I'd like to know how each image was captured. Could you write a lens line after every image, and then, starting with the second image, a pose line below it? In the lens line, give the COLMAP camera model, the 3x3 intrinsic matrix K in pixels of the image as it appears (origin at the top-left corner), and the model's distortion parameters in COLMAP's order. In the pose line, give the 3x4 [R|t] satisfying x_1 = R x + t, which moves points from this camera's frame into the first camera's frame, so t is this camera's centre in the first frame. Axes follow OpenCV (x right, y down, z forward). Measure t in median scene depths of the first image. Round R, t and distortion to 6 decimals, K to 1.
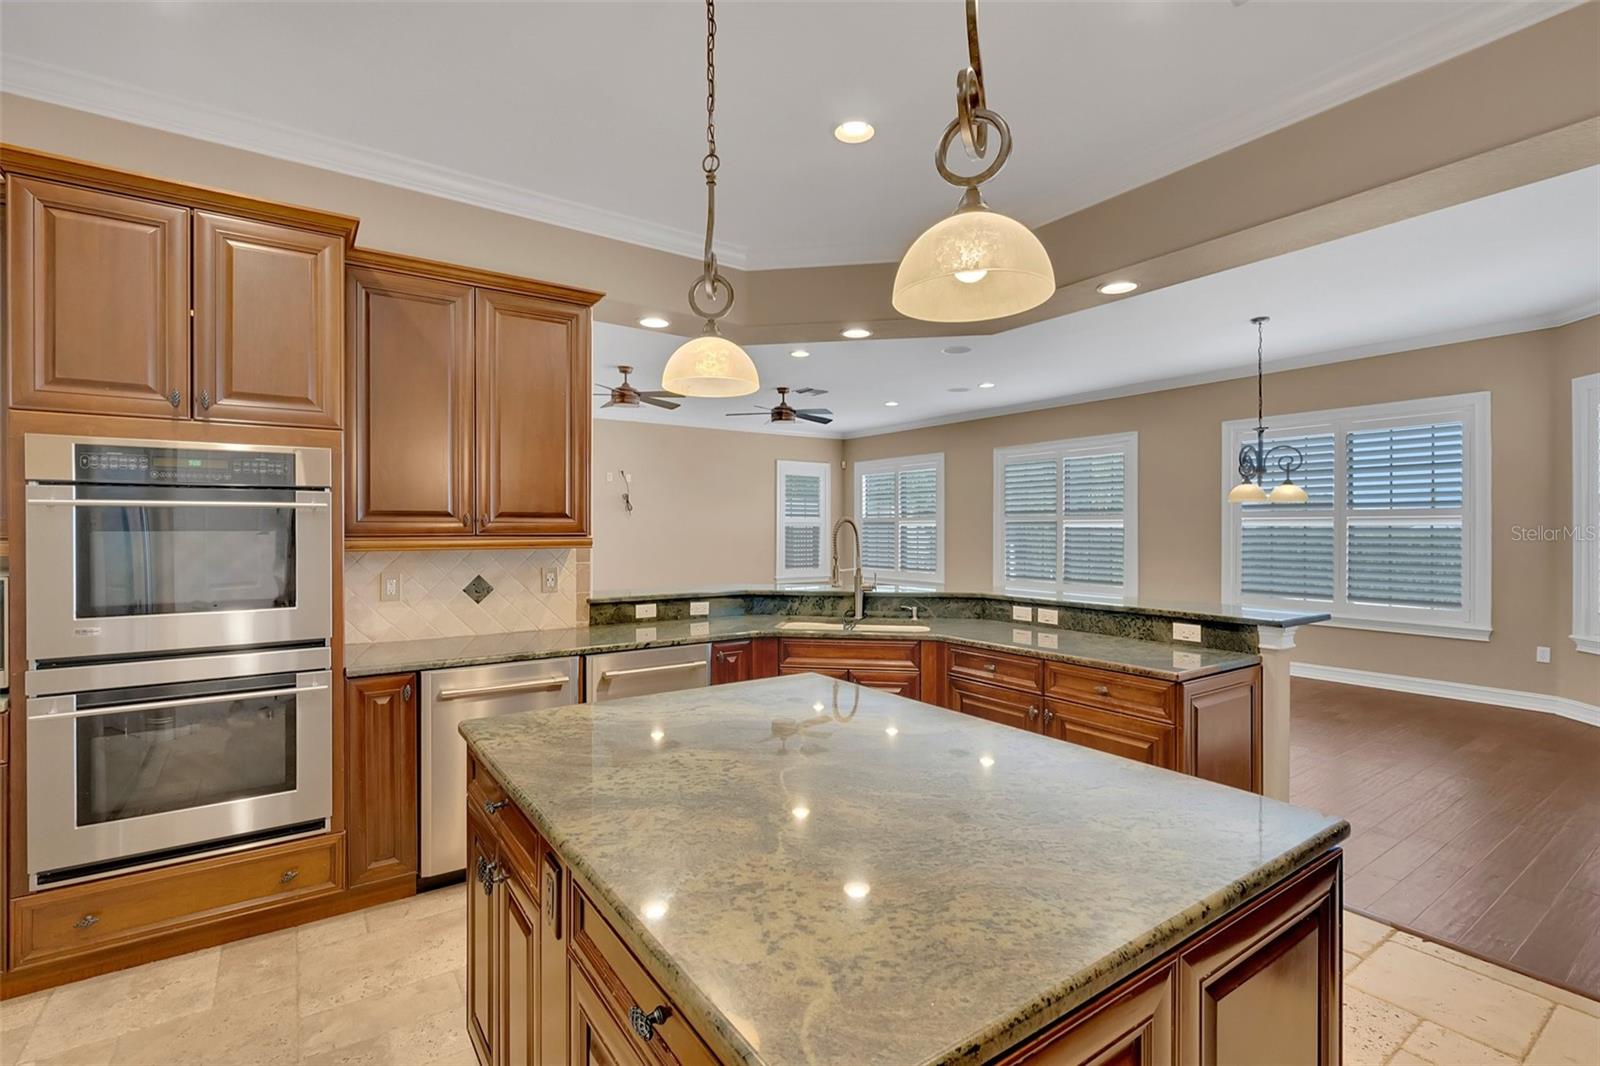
lens RADIAL K [[723.0, 0, 782.4], [0, 723.0, 536.0], [0, 0, 1]] dist [-0.002870, -0.000107]
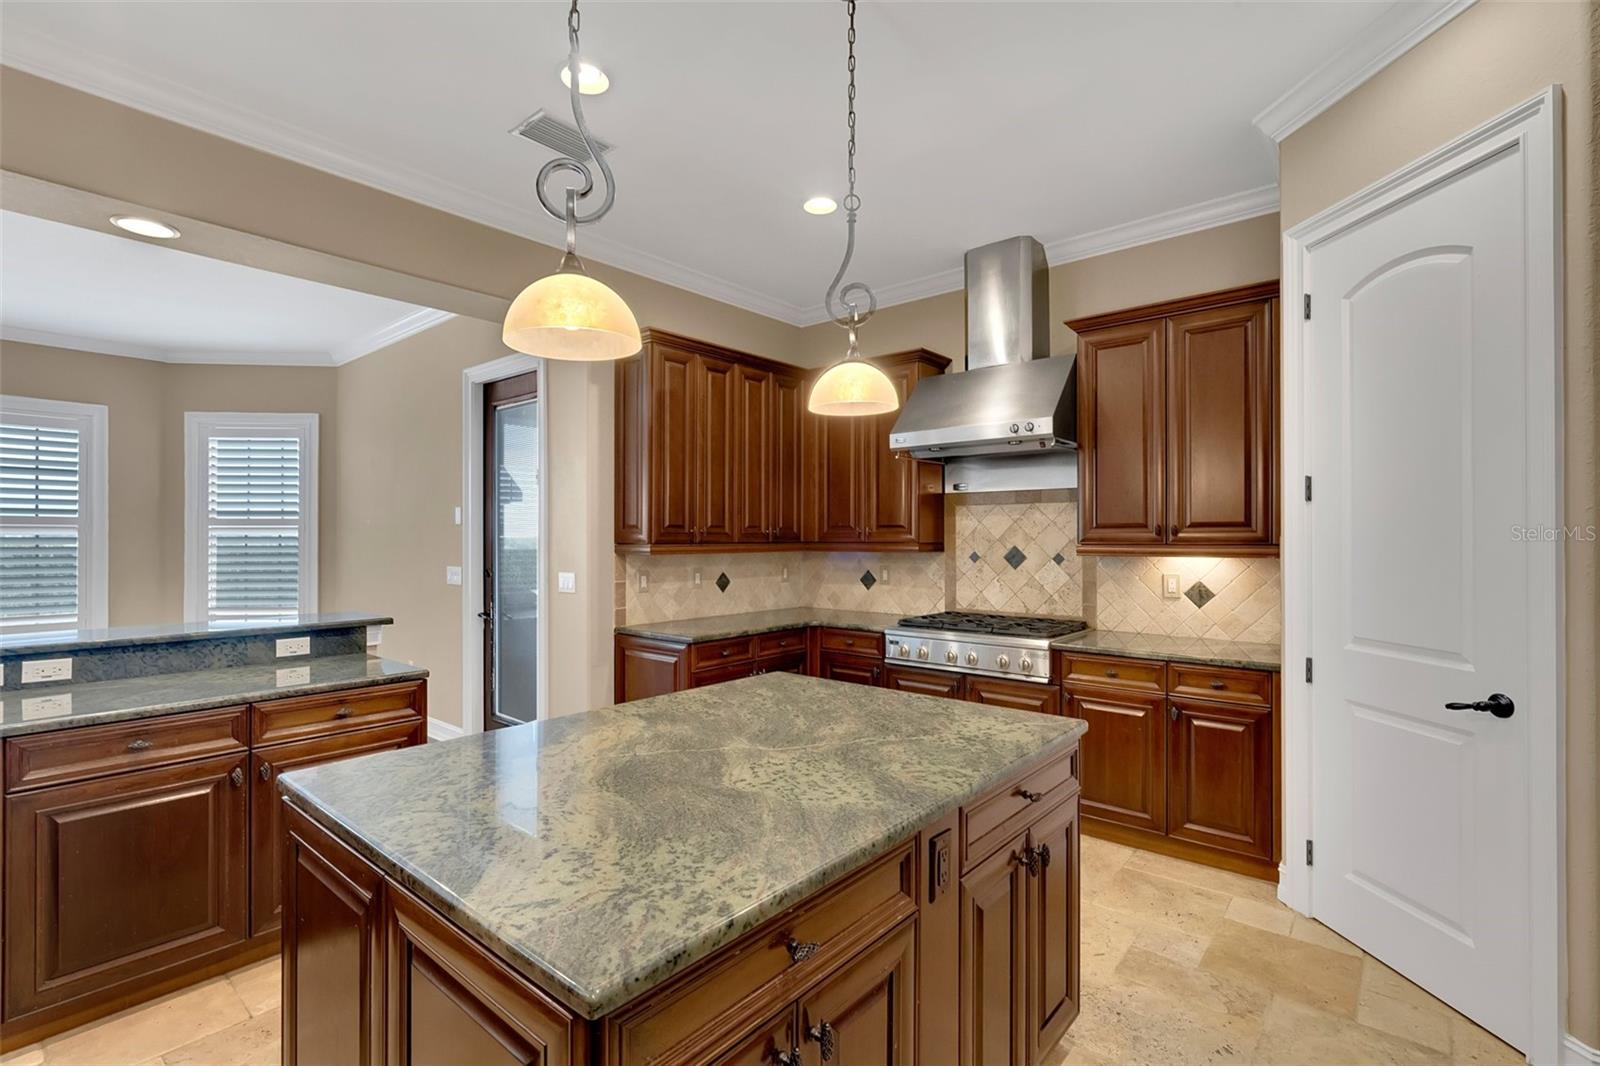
lens RADIAL K [[736.0, 0, 802.8], [0, 736.0, 536.5], [0, 0, 1]] dist [-0.000805, 0.000296]
pose [[-0.276117, 0.005060, 0.961111, -0.479378], [0.009065, 0.999955, -0.002660, -0.002263], [-0.961081, 0.007978, -0.276150, 0.539869]]
